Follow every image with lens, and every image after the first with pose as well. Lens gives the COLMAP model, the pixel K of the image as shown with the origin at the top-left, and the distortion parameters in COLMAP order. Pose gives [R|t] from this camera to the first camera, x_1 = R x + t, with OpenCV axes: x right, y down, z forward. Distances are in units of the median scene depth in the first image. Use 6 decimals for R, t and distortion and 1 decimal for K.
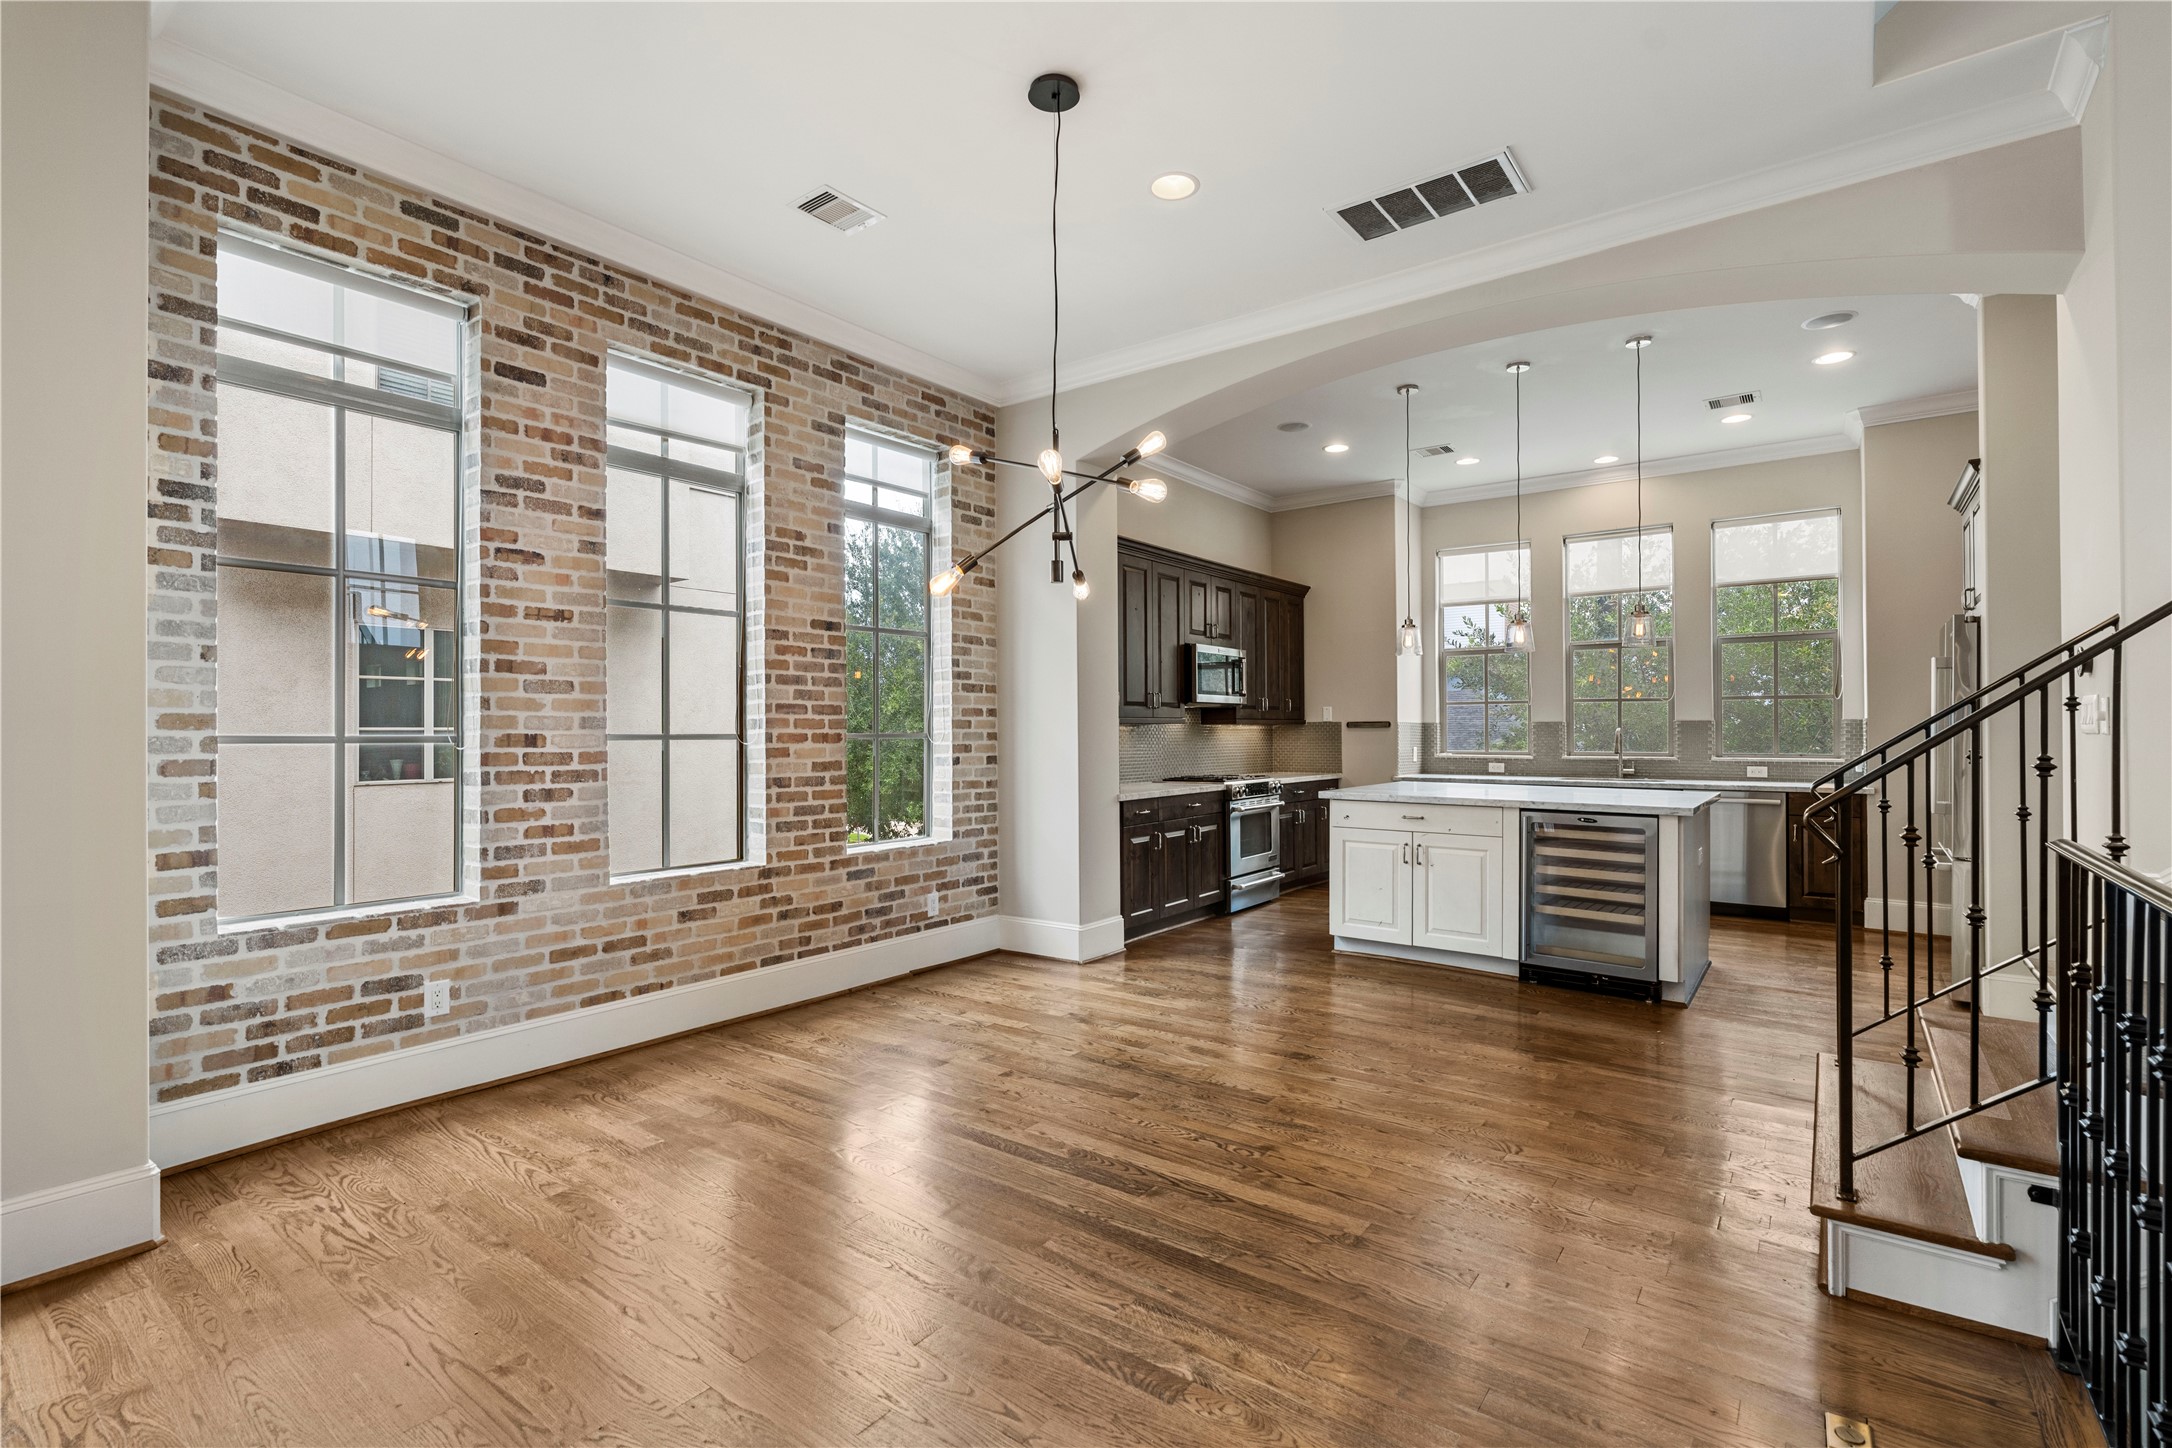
lens RADIAL K [[993.0, 0, 1089.0], [0, 993.0, 724.4], [0, 0, 1]] dist [-0.009715, 0.004671]
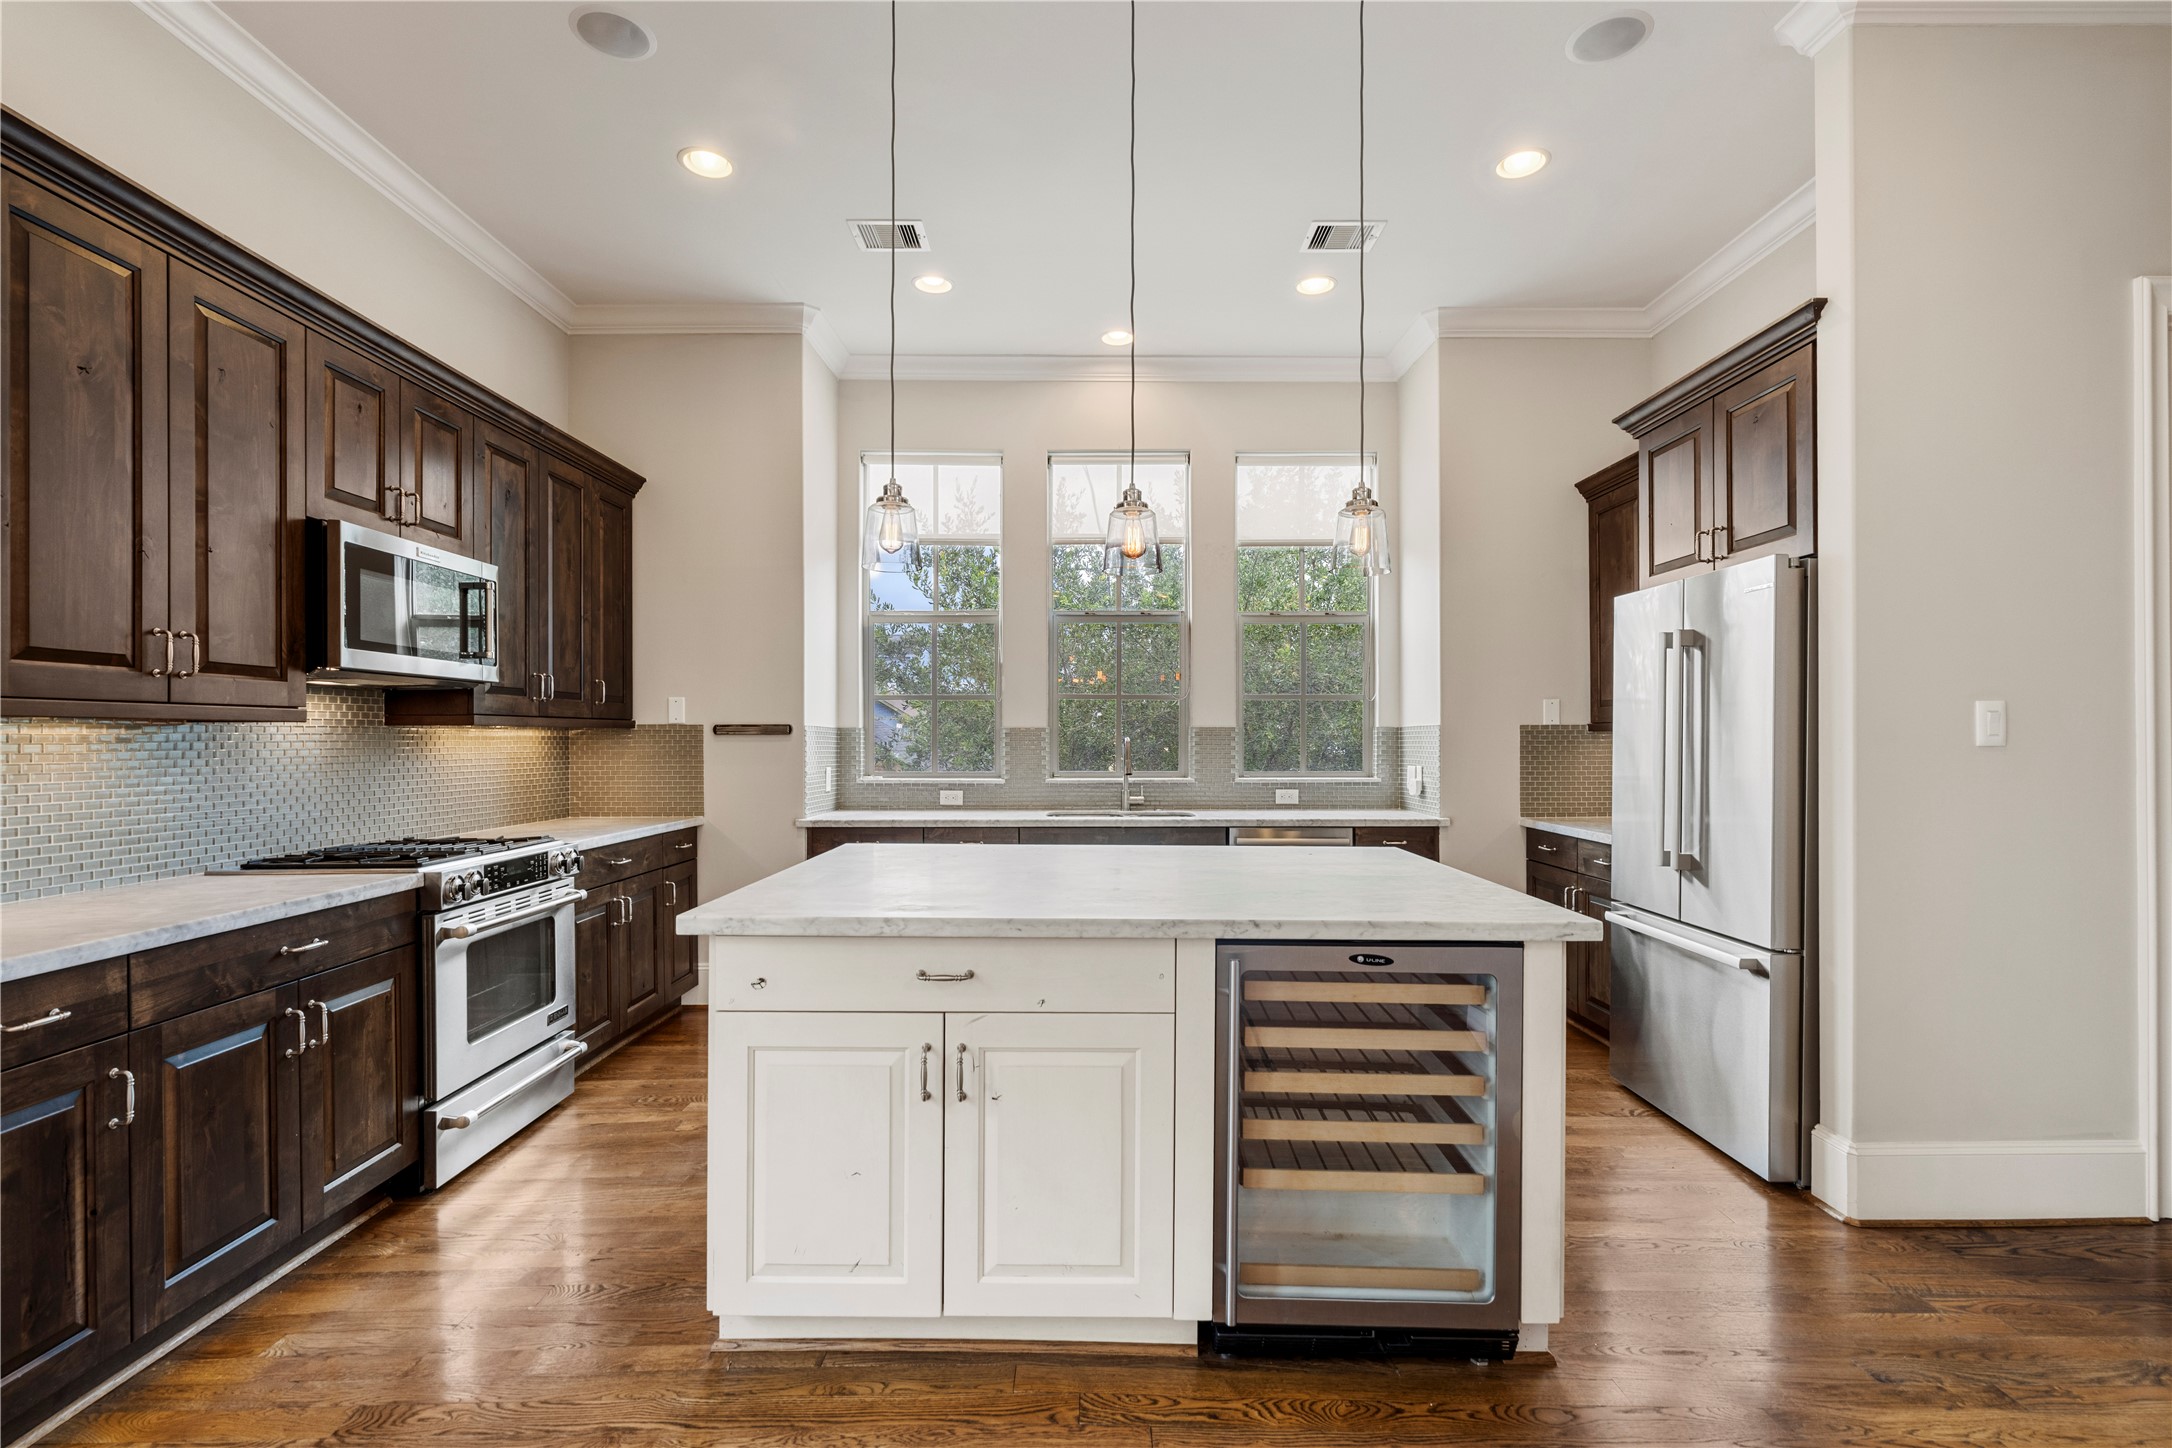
lens RADIAL K [[993.0, 0, 1081.7], [0, 993.0, 736.5], [0, 0, 1]] dist [-0.009715, 0.004671]
pose [[0.801737, 0.004228, 0.597662, 0.150536], [-0.006653, 0.999976, 0.001851, 0.003350], [-0.597640, -0.005460, 0.801746, 0.697203]]
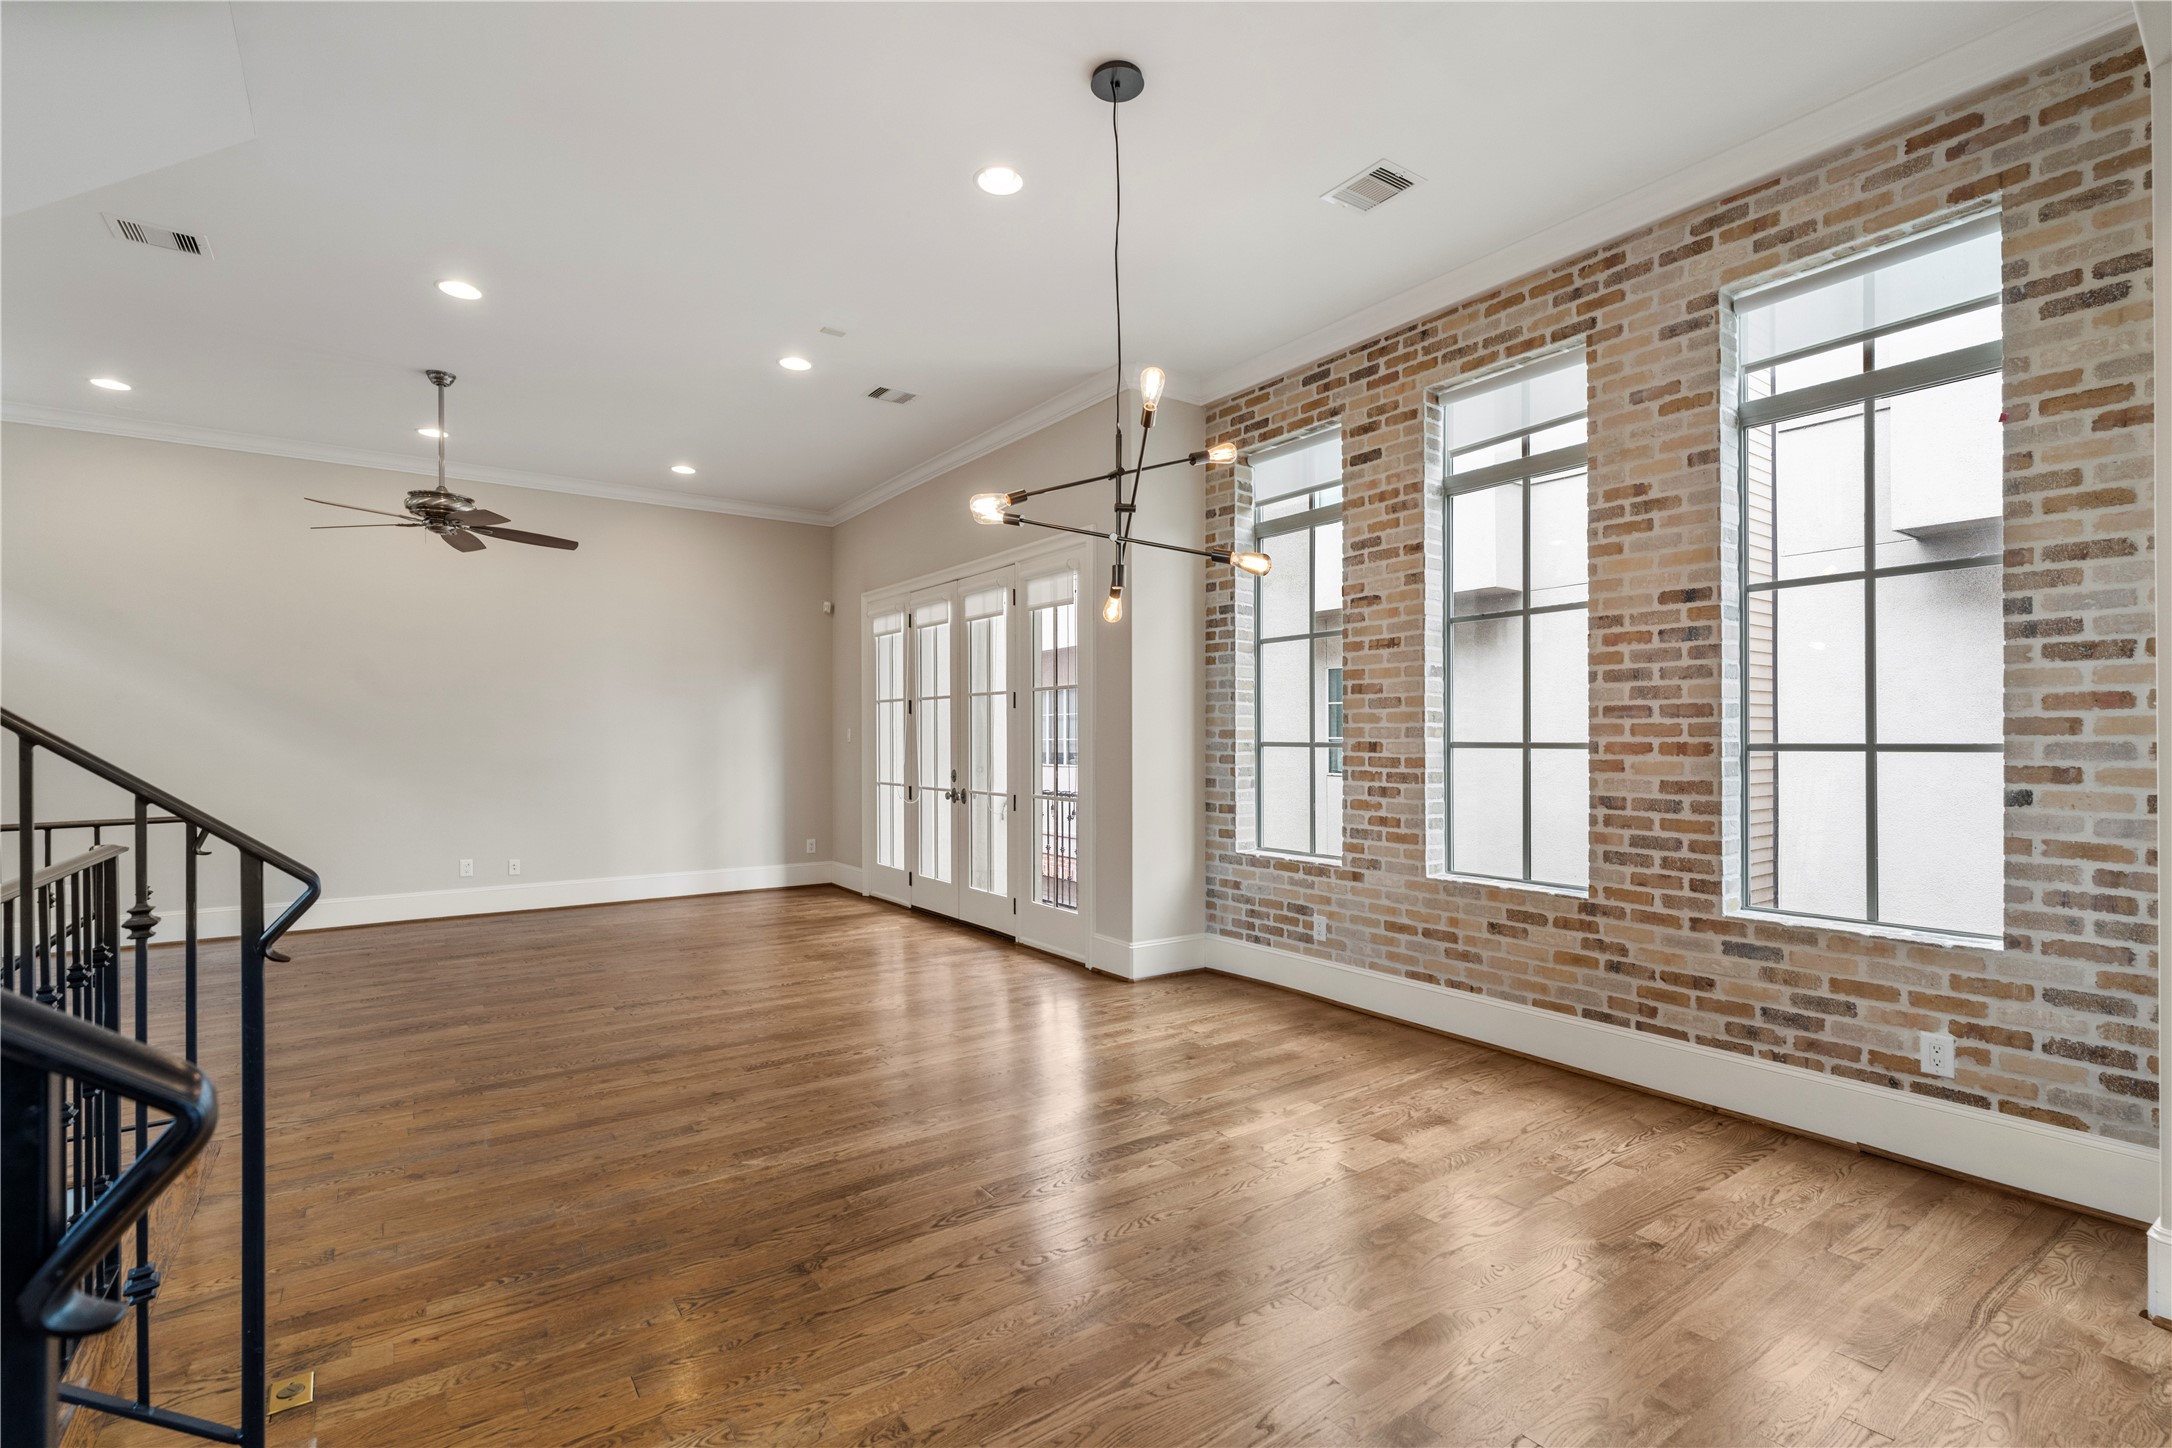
lens RADIAL K [[993.0, 0, 1086.2], [0, 993.0, 733.8], [0, 0, 1]] dist [-0.009715, 0.004671]
pose [[-0.307622, -0.001195, -0.951508, 0.548537], [0.010242, 0.999937, -0.004568, 0.001305], [0.951453, -0.011151, -0.307591, 0.774223]]
